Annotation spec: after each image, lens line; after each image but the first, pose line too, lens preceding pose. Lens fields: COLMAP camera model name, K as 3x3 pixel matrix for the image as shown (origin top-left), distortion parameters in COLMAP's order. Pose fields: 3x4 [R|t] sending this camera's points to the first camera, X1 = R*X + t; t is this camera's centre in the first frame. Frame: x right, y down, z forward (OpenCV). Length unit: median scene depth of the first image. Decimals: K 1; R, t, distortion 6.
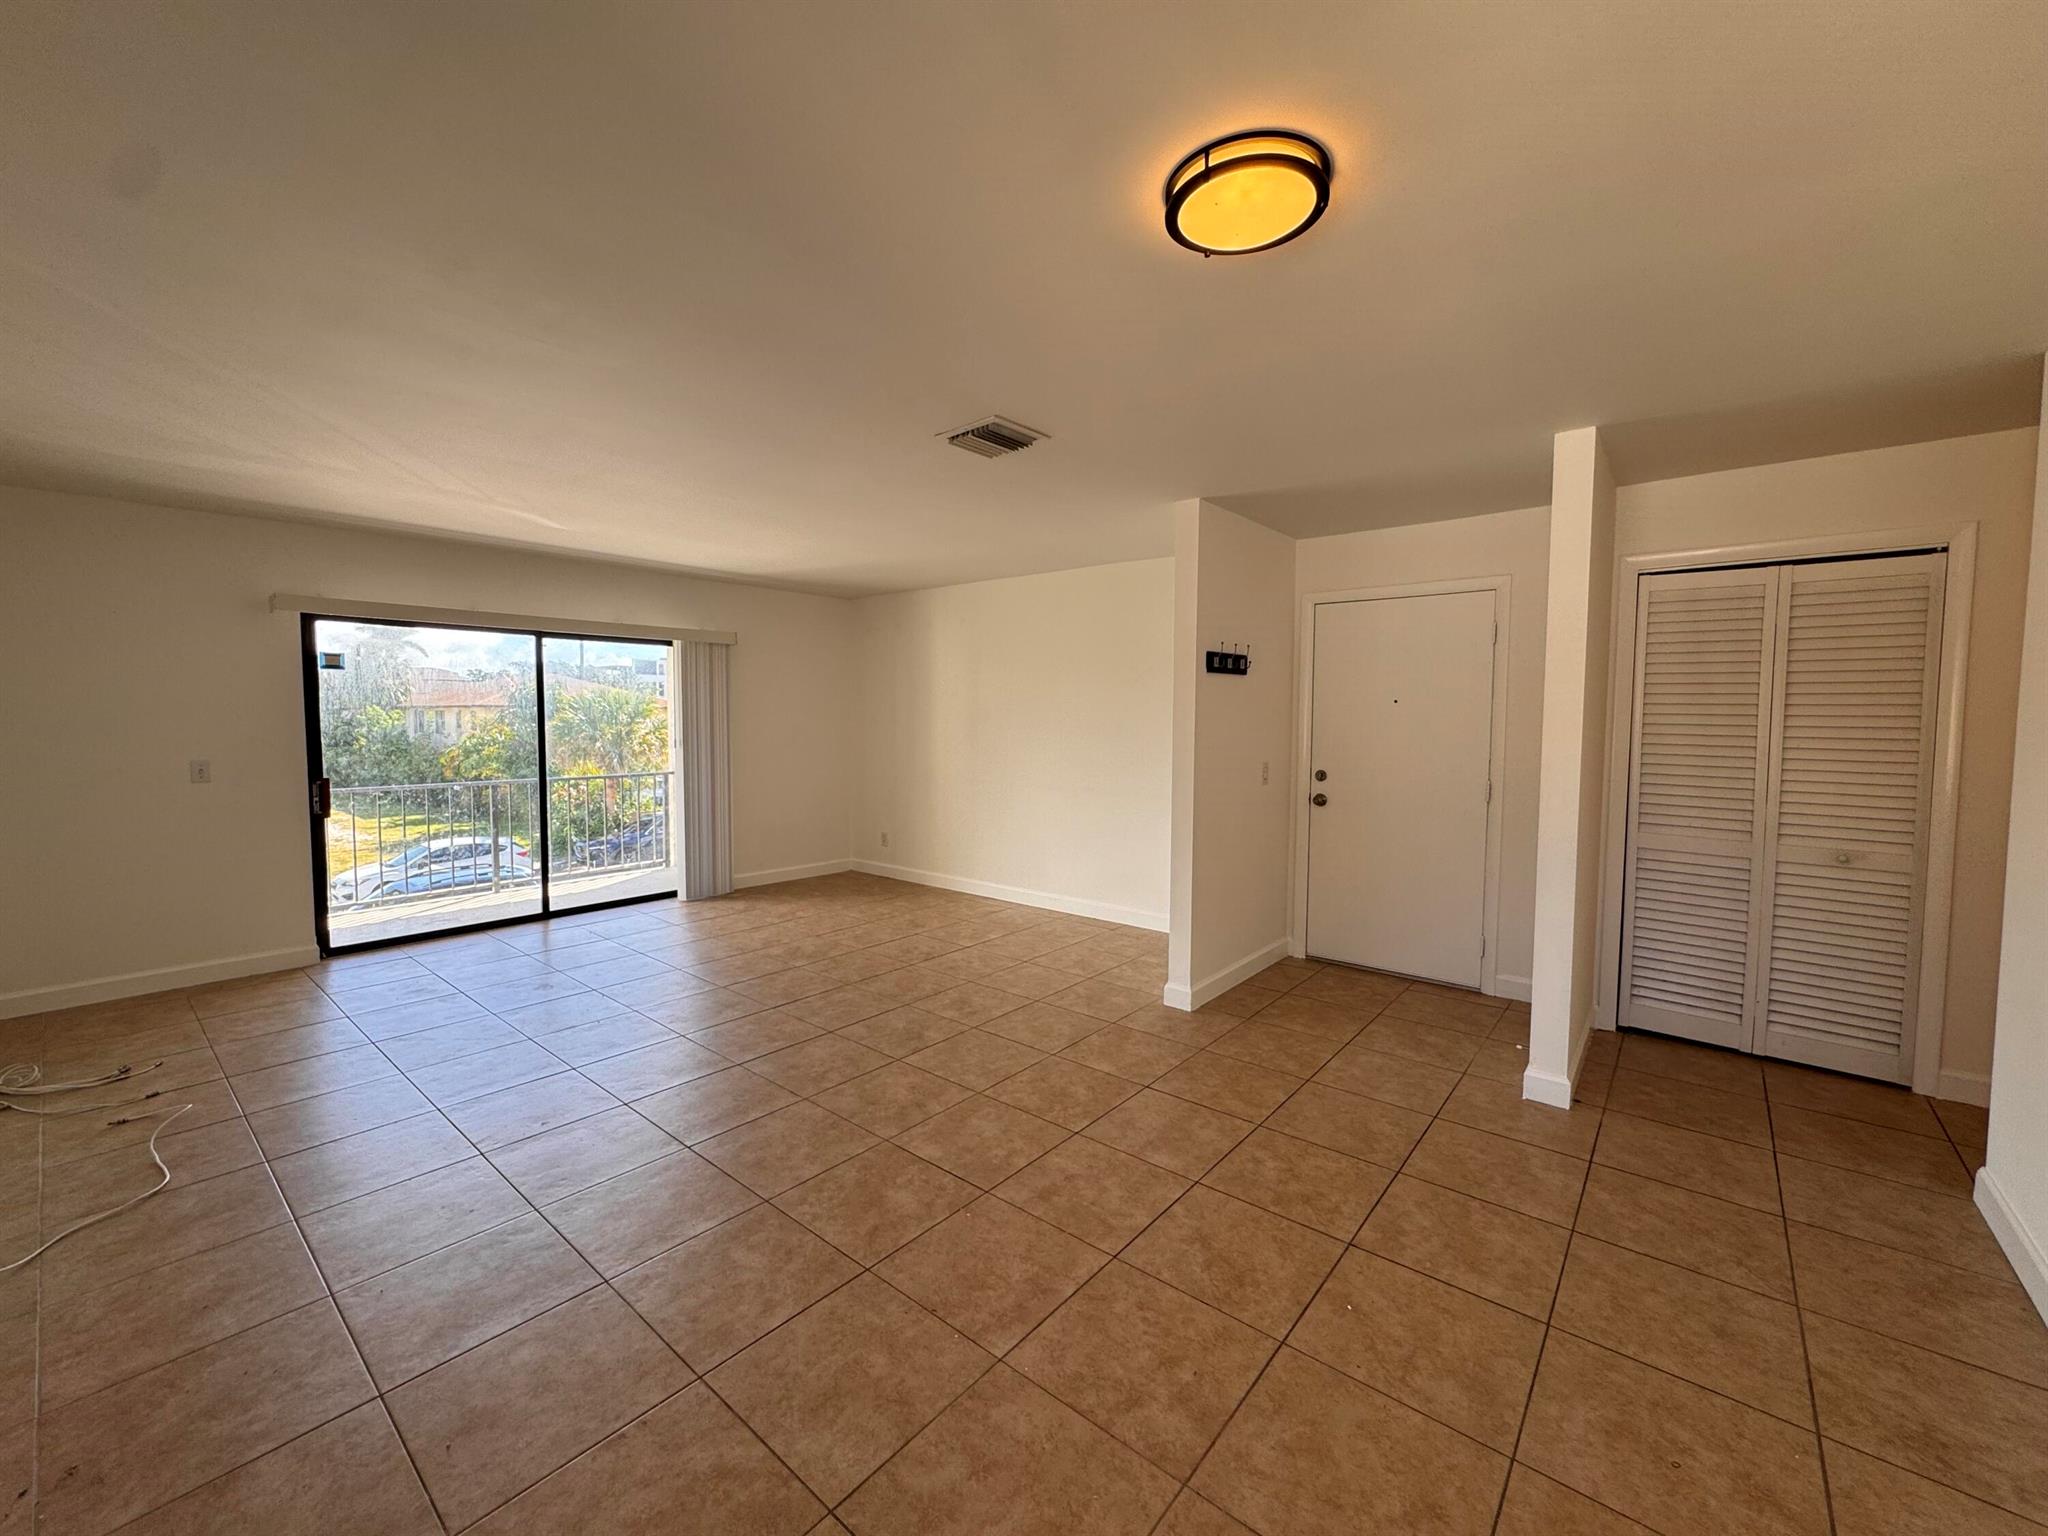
lens RADIAL K [[819.4, 0, 1025.7], [0, 819.4, 762.8], [0, 0, 1]] dist [-0.004245, 0.001189]
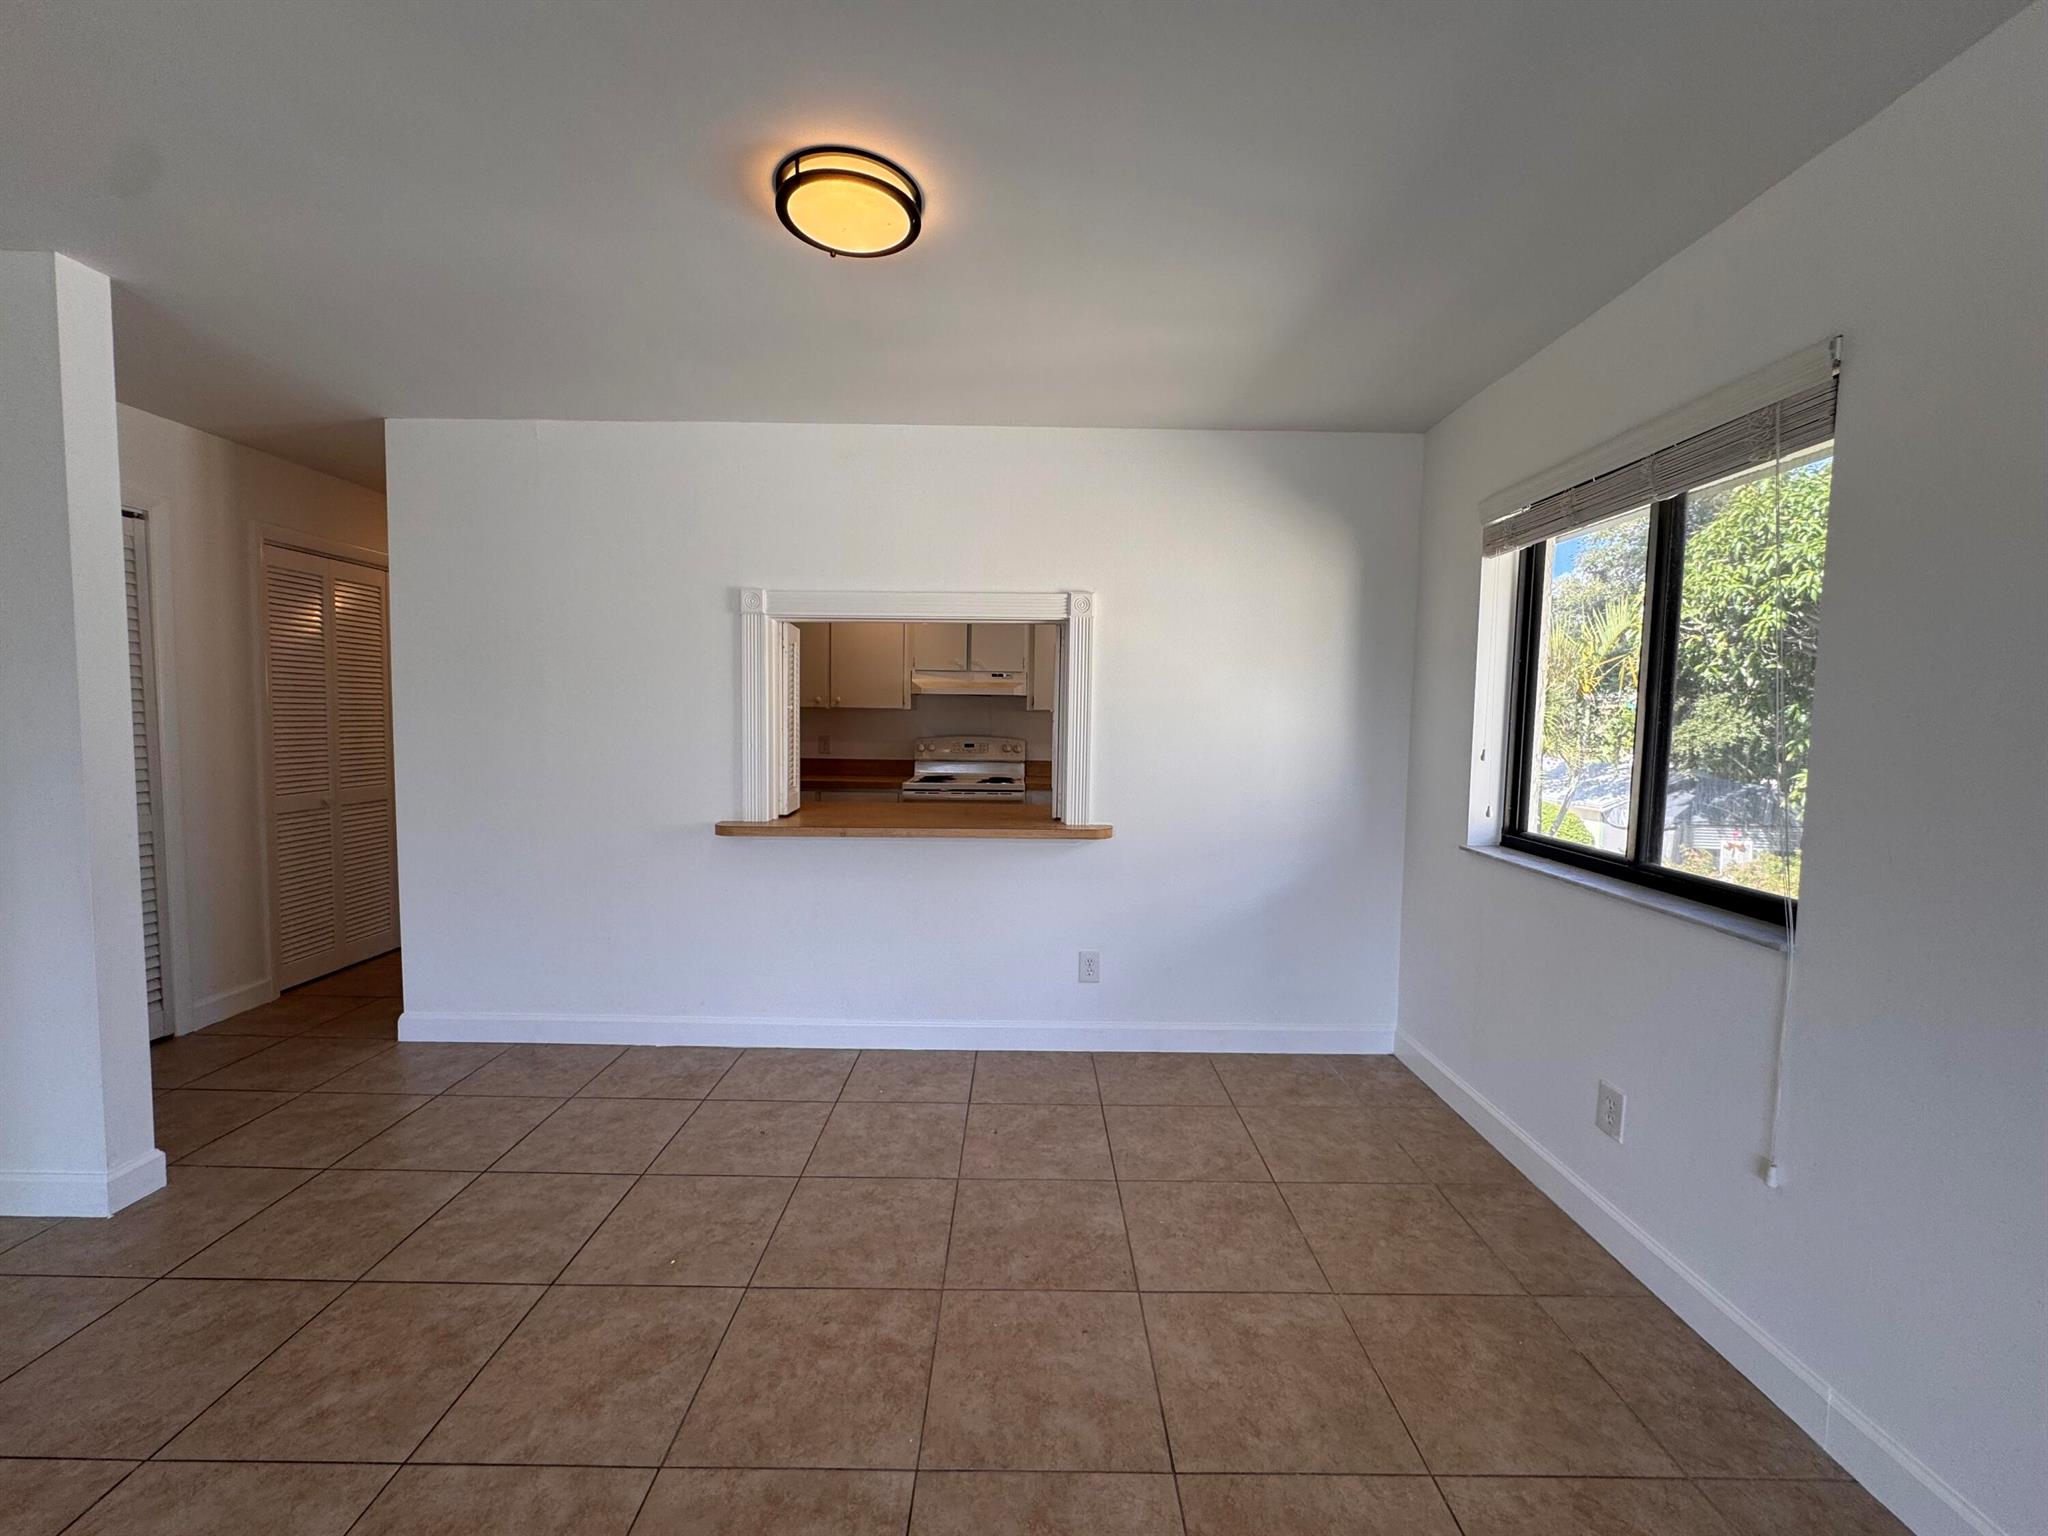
lens RADIAL K [[819.4, 0, 1021.1], [0, 819.4, 765.9], [0, 0, 1]] dist [-0.004245, 0.001189]
pose [[-0.637584, -0.061819, 0.767896, -0.424134], [0.029379, 0.994099, 0.104423, -0.023009], [-0.769820, 0.089138, -0.632006, 0.867160]]
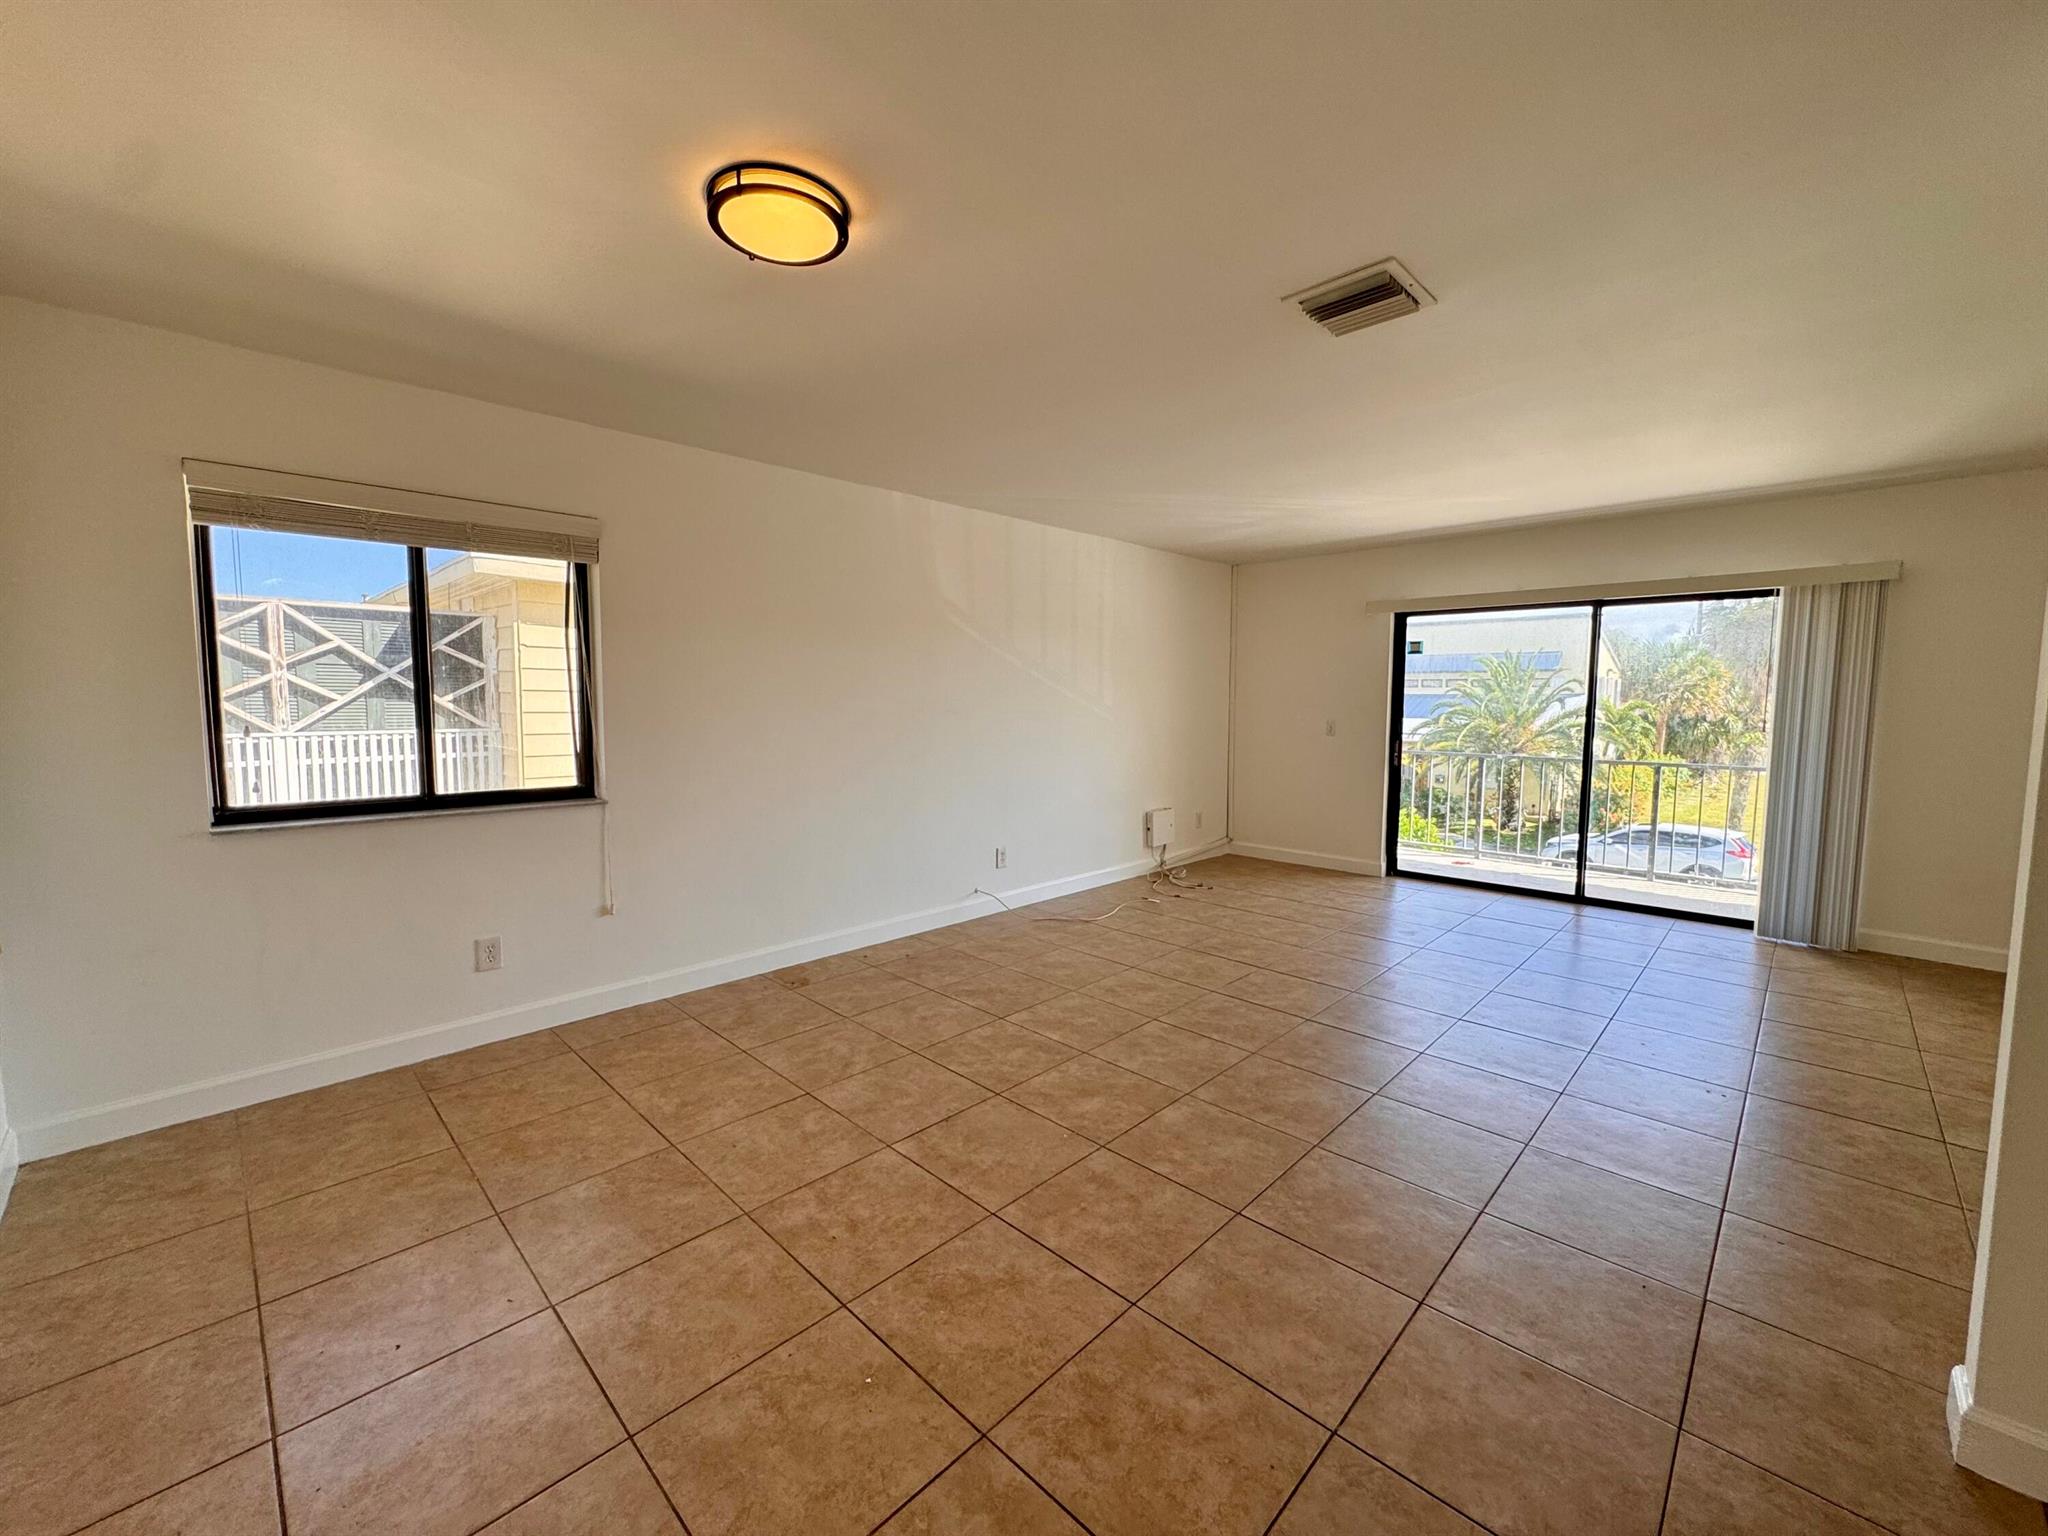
lens RADIAL K [[819.4, 0, 1019.2], [0, 819.4, 764.4], [0, 0, 1]] dist [-0.004245, 0.001189]
pose [[-0.083294, 0.078827, -0.993402, 0.796692], [-0.062960, 0.994459, 0.084190, -0.019008], [0.994534, 0.069557, -0.077870, 0.811368]]
